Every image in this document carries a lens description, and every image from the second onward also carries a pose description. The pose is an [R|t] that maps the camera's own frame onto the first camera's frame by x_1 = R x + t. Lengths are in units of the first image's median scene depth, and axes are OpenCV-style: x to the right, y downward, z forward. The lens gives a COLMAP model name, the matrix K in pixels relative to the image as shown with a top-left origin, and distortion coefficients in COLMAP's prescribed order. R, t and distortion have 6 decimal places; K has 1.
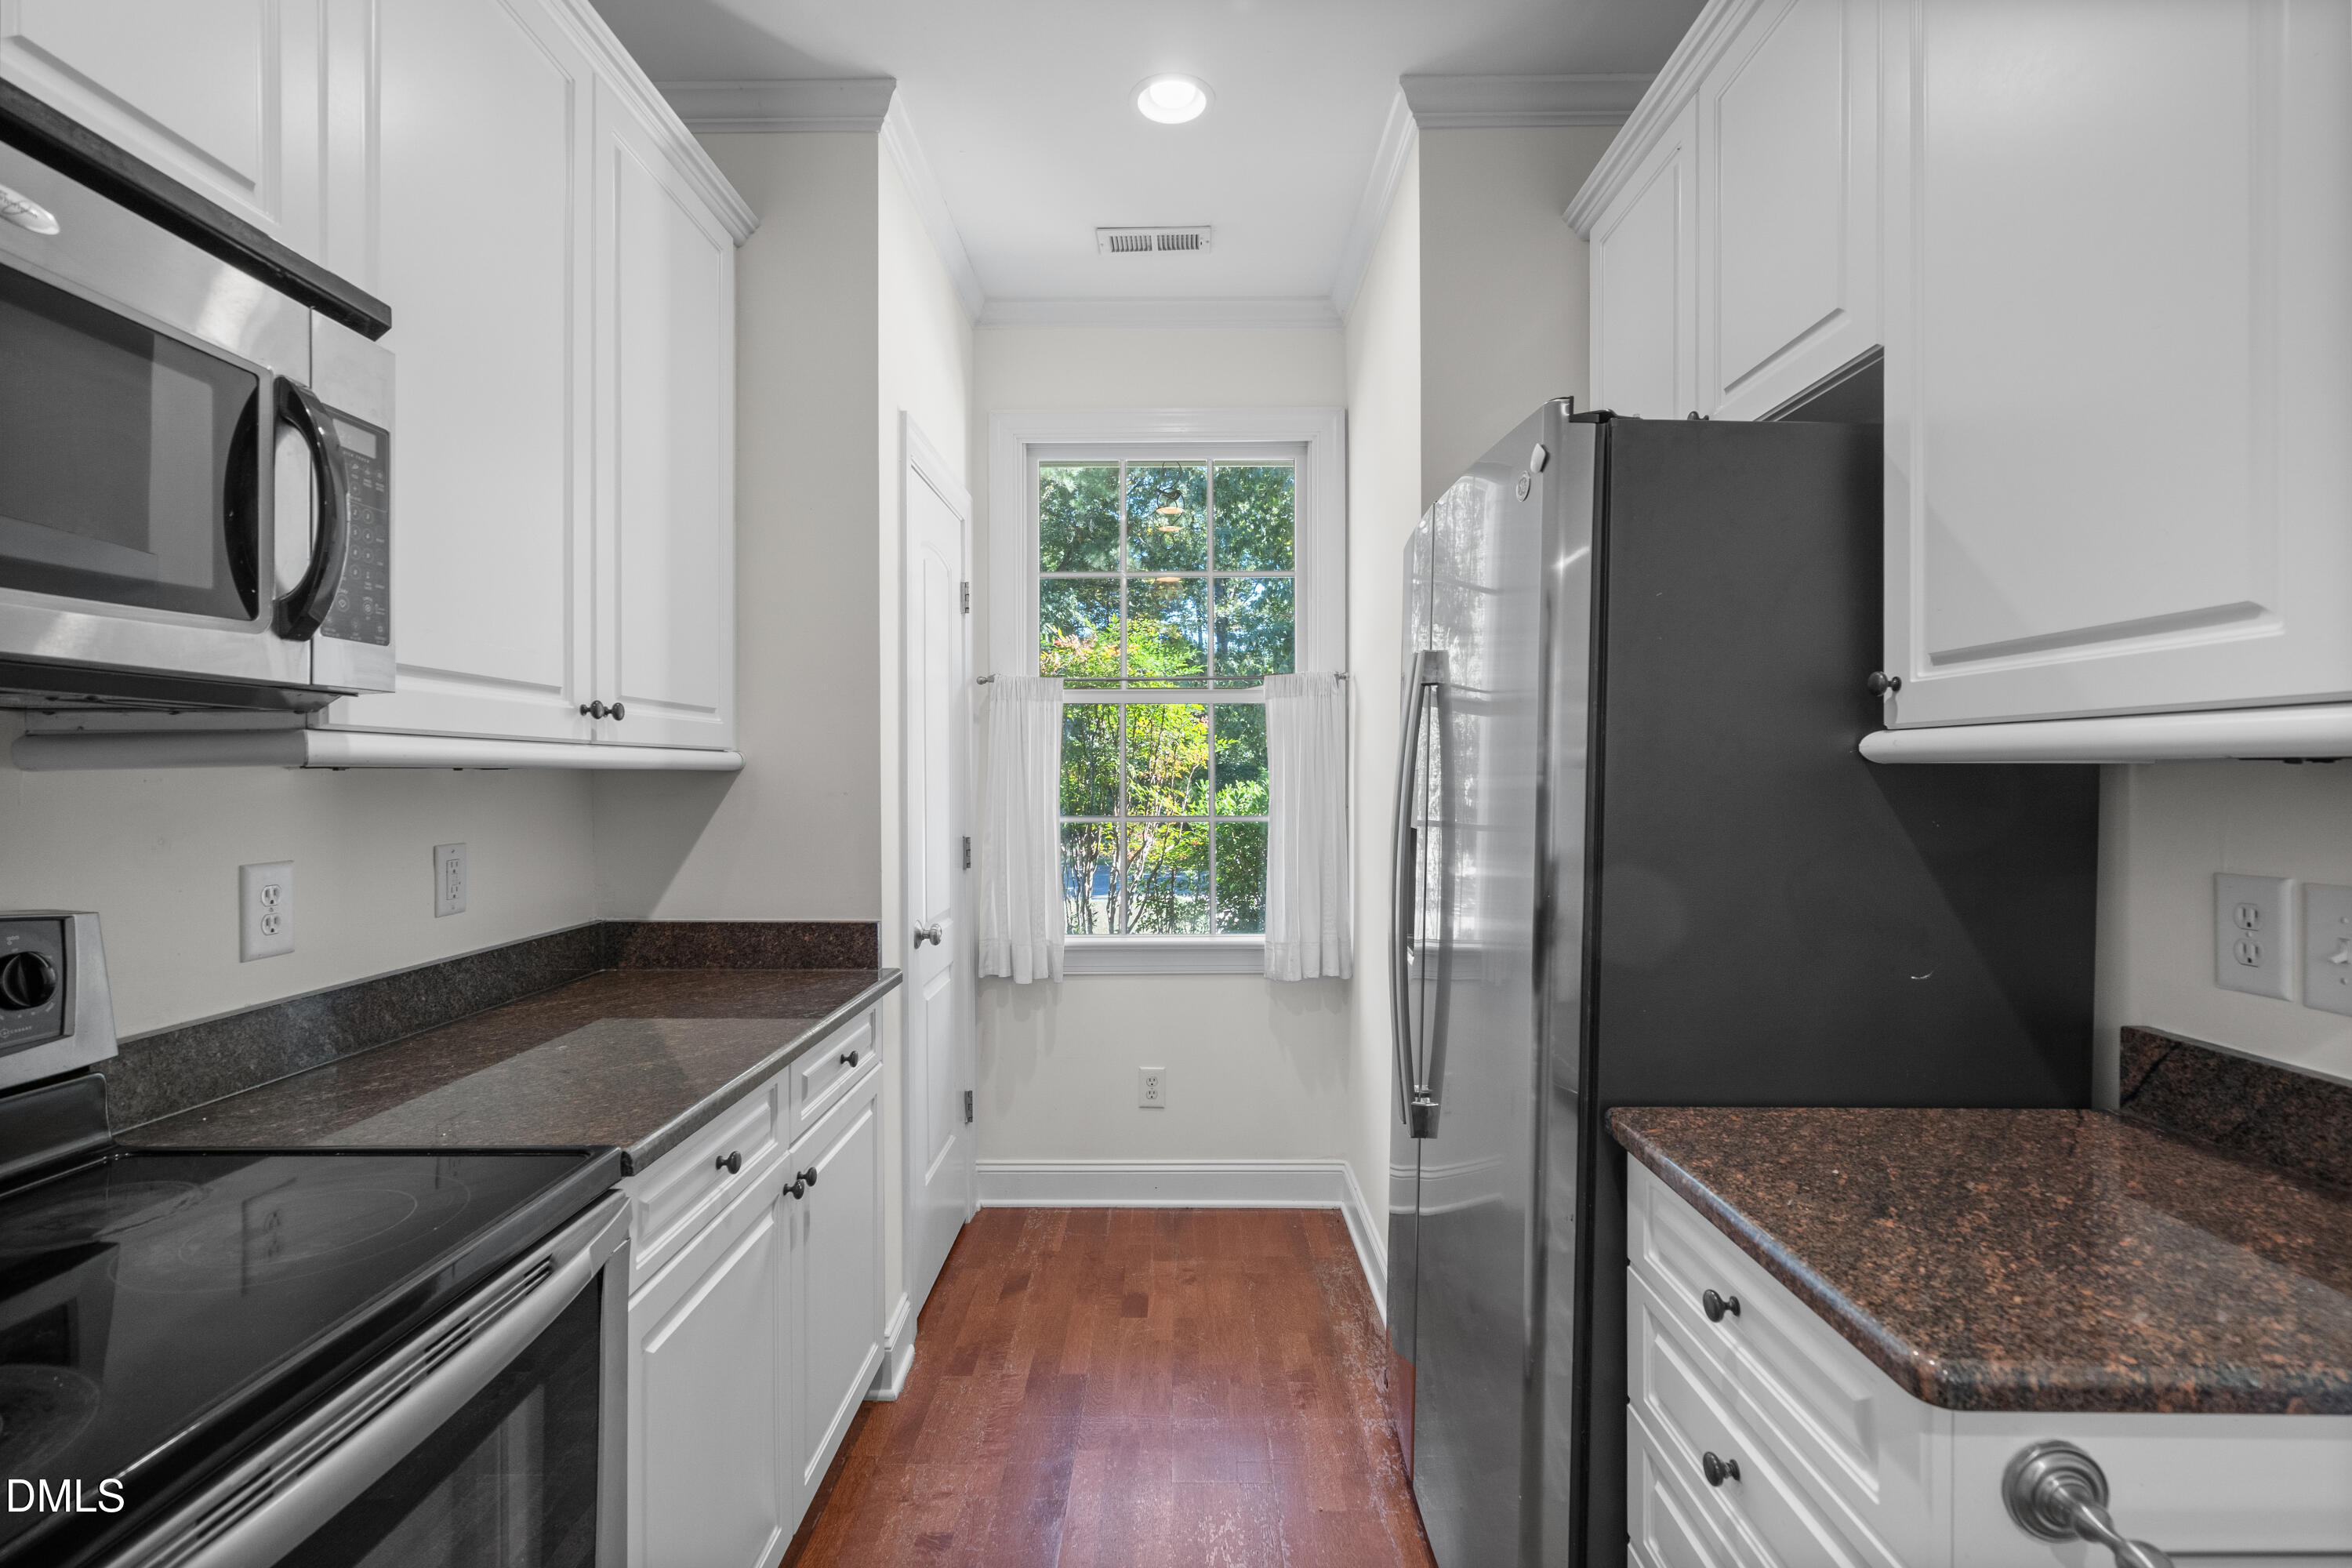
lens RADIAL K [[1079.8, 0, 1167.3], [0, 1079.8, 782.1], [0, 0, 1]] dist [-0.002954, 0.000596]
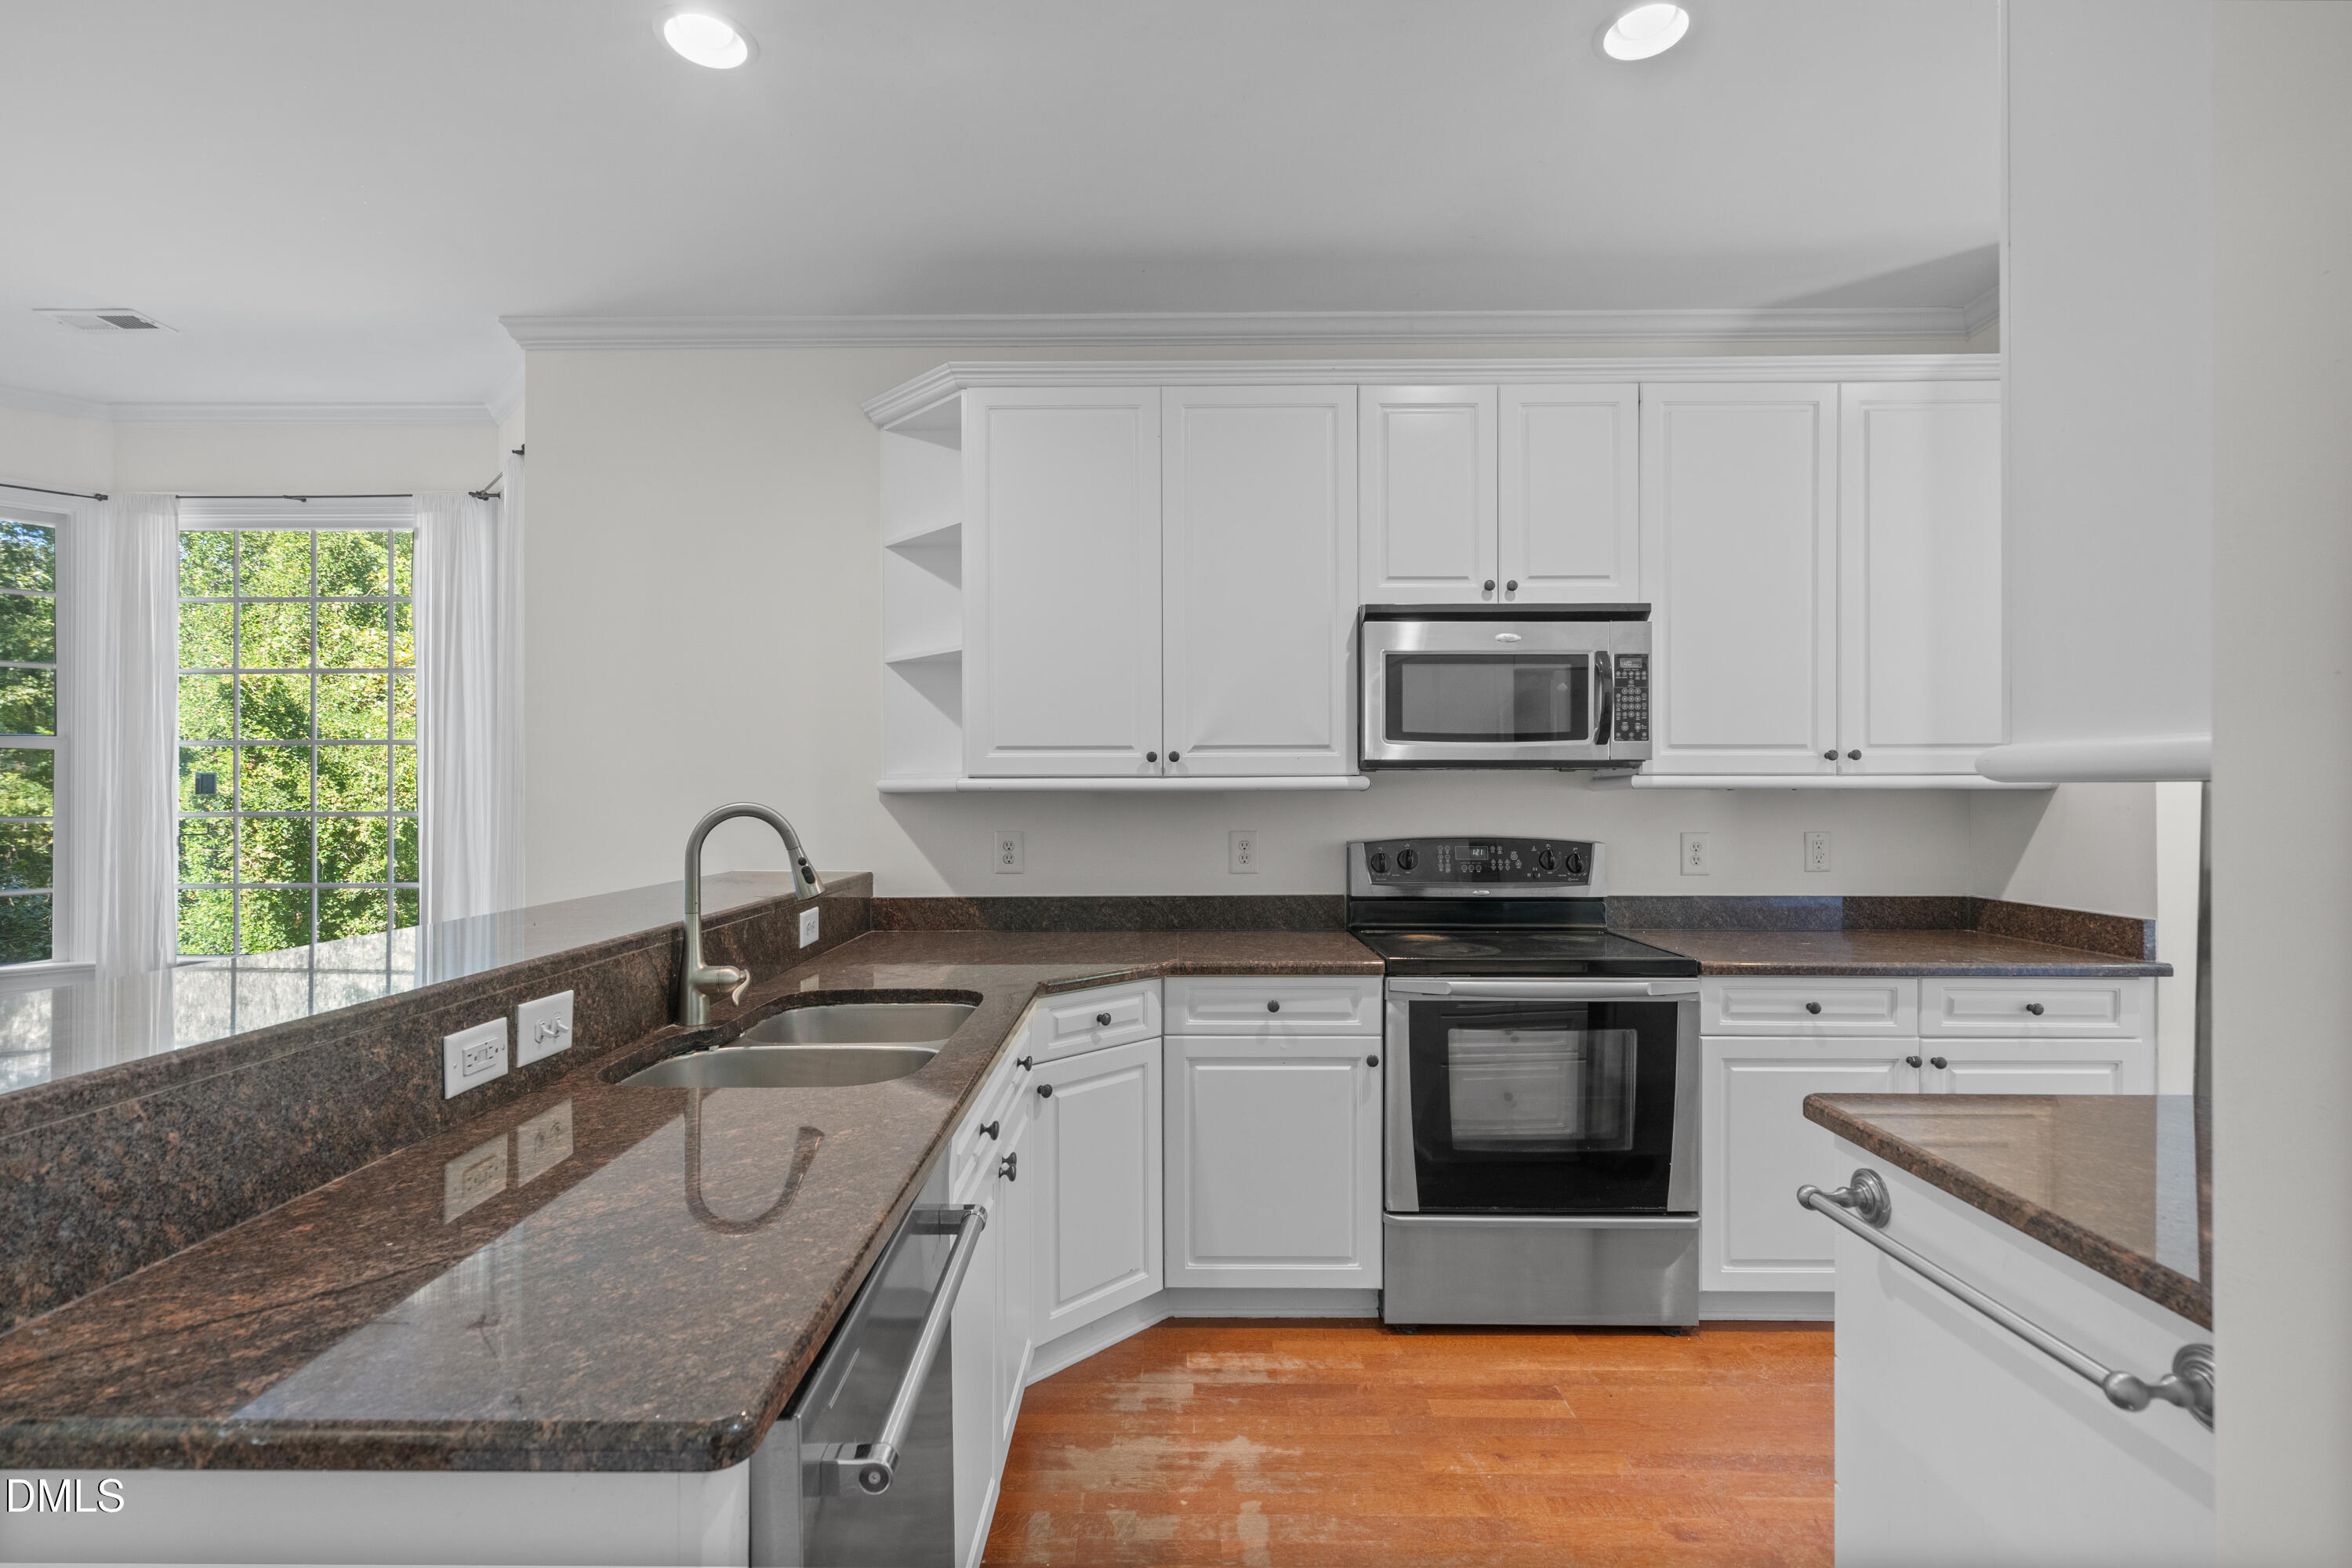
lens RADIAL K [[1072.1, 0, 1166.0], [0, 1072.1, 790.6], [0, 0, 1]] dist [-0.005062, 0.000866]
pose [[0.002713, -0.001680, -0.999995, 1.082946], [-0.006150, 0.999980, -0.001697, -0.000132], [0.999977, 0.006154, 0.002702, -0.068891]]
